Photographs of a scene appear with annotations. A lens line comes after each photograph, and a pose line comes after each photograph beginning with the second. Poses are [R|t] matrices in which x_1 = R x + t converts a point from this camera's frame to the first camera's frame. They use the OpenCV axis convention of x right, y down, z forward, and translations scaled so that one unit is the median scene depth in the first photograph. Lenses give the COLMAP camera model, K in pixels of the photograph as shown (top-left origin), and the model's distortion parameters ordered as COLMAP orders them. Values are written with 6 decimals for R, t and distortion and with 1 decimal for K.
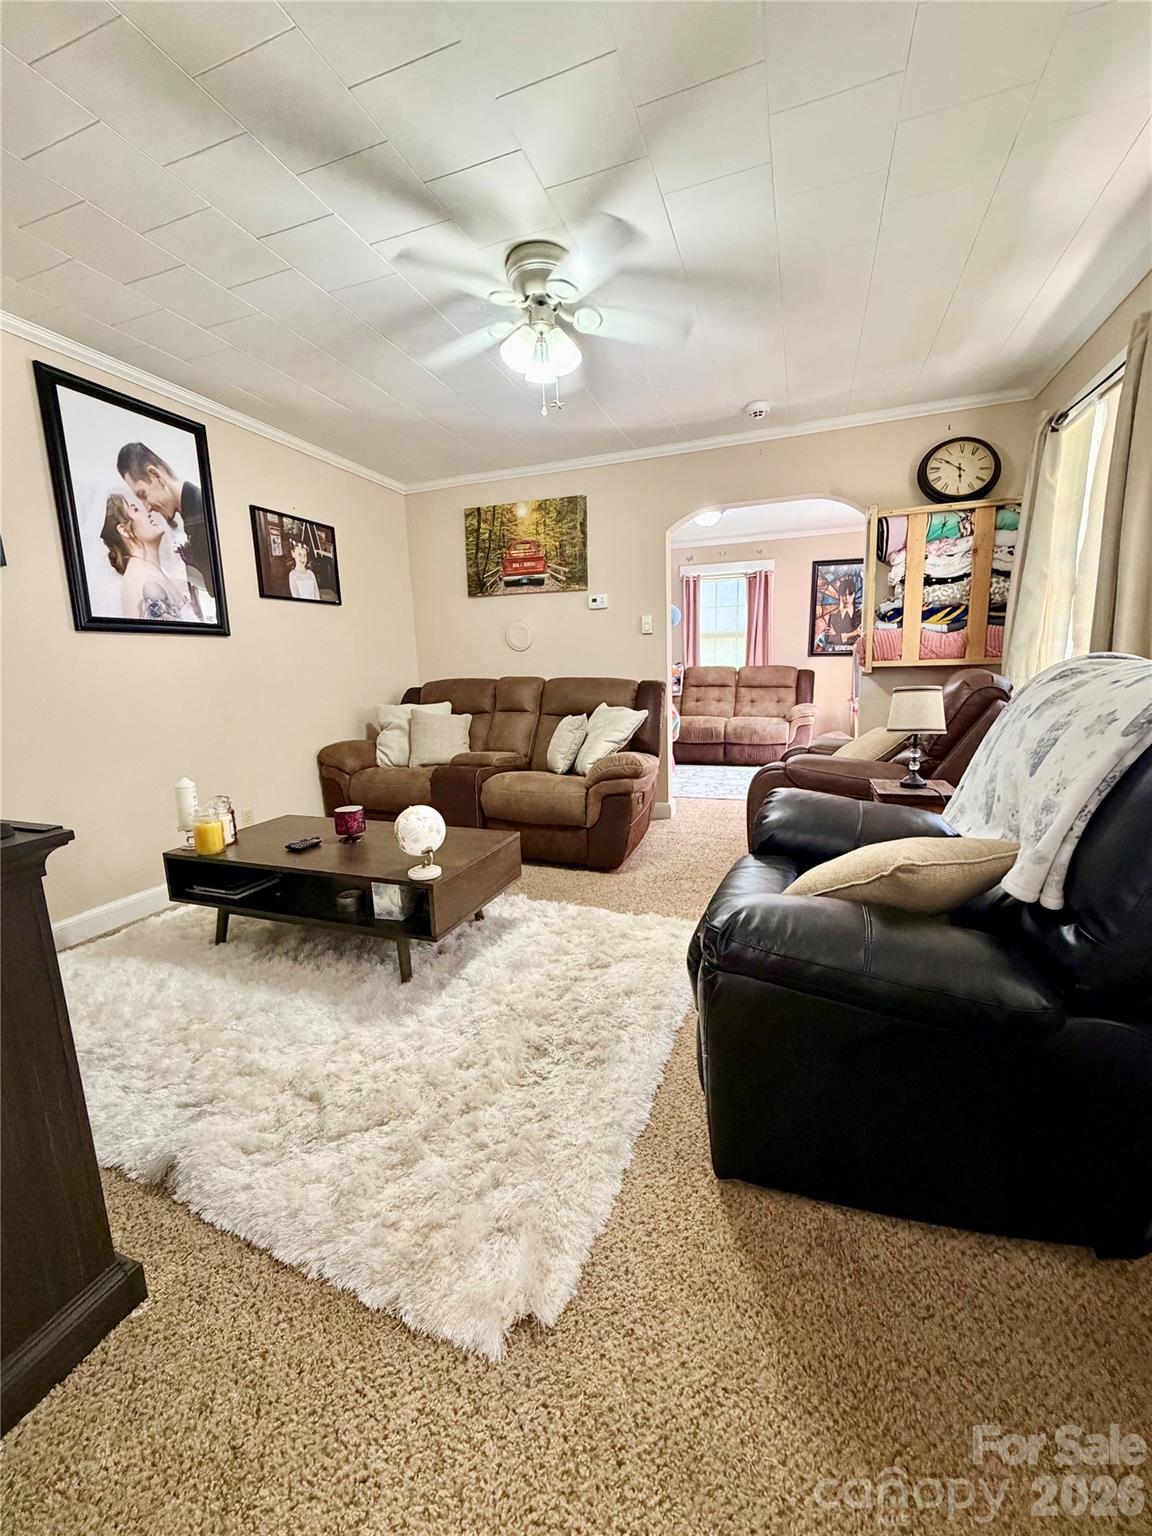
lens RADIAL K [[610.9, 0, 570.3], [0, 610.9, 765.7], [0, 0, 1]] dist [-0.009338, 0.000039]
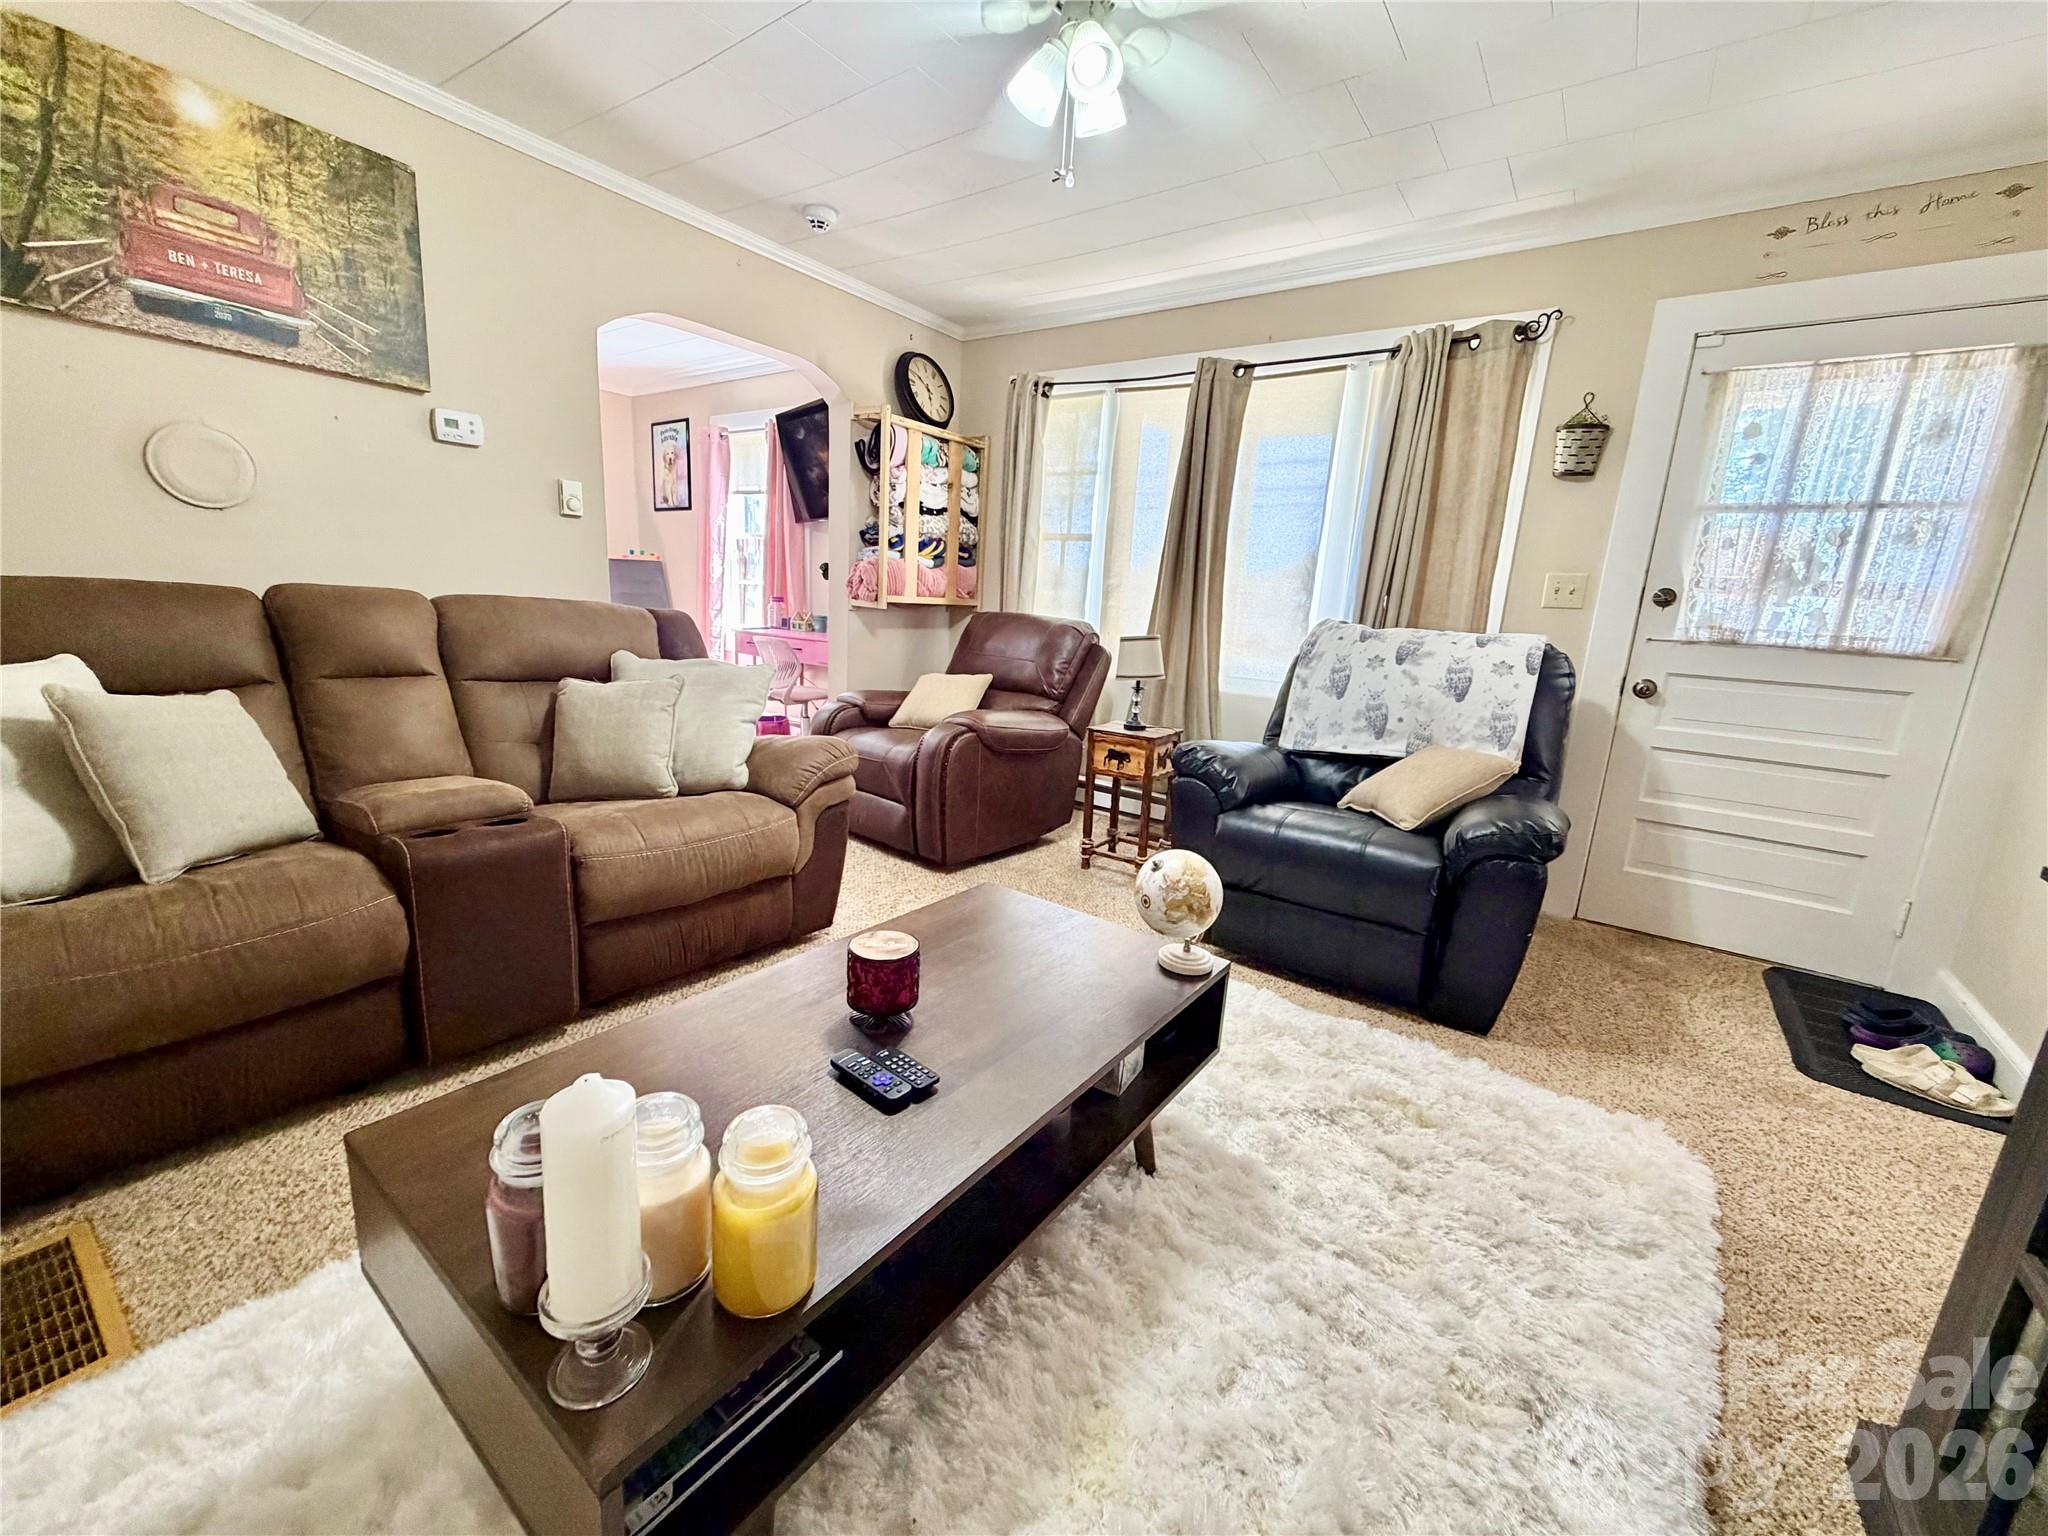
lens RADIAL K [[809.8, 0, 1014.0], [0, 809.8, 771.1], [0, 0, 1]] dist [-0.001059, -0.000004]
pose [[0.268459, -0.161538, 0.949650, -0.568502], [0.089805, 0.985743, 0.142290, -0.075068], [-0.959096, 0.047084, 0.279139, 0.531838]]
